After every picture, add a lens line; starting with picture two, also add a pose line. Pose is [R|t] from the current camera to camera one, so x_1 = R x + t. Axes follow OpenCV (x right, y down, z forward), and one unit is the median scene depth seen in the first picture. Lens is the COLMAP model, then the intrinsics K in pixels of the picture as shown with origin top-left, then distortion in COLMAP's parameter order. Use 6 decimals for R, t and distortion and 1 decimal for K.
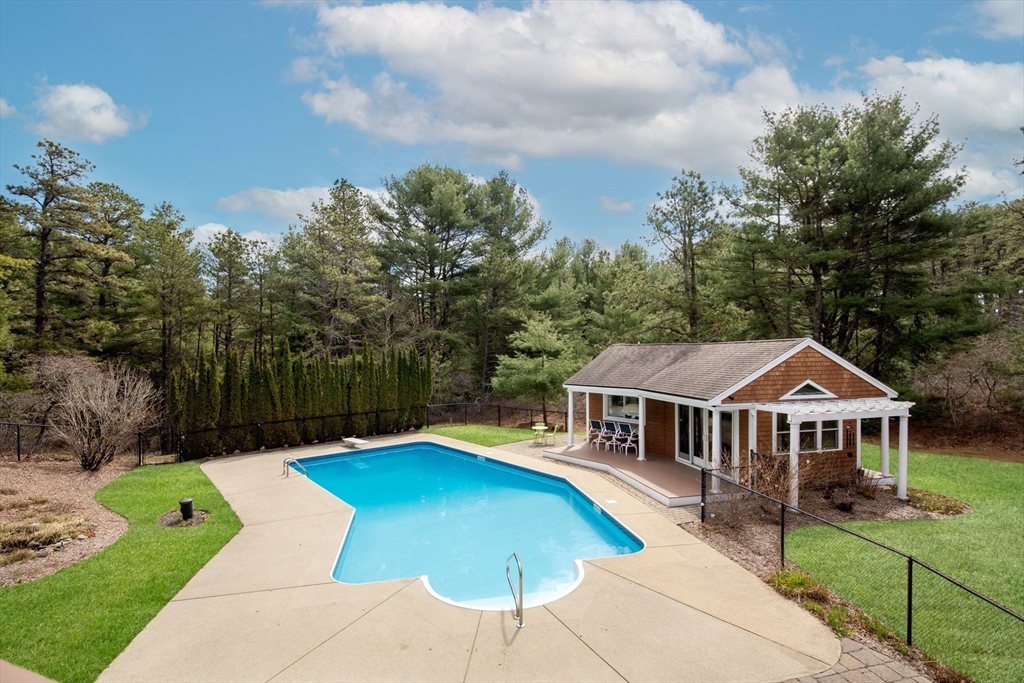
lens RADIAL K [[468.9, 0, 511.2], [0, 468.9, 354.9], [0, 0, 1]] dist [-0.029752, 0.000856]
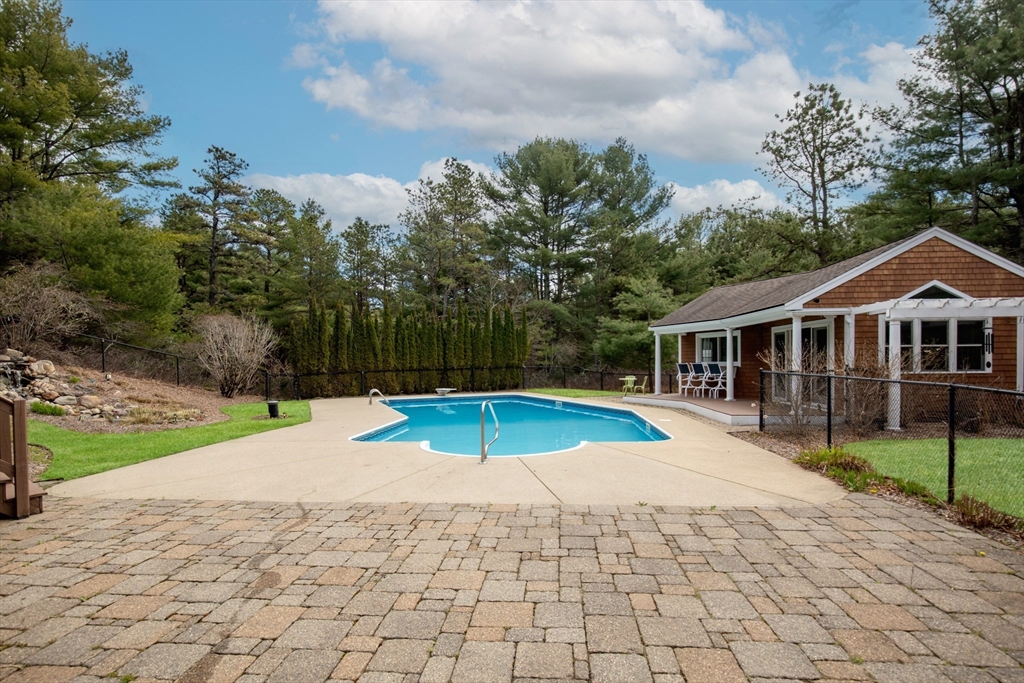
lens RADIAL K [[480.8, 0, 512.9], [0, 480.8, 371.0], [0, 0, 1]] dist [-0.030083, 0.001092]
pose [[0.954984, 0.000107, -0.296658, 0.113159], [0.005607, 0.999815, 0.018410, 0.108454], [0.296605, -0.019244, 0.954806, 0.017754]]
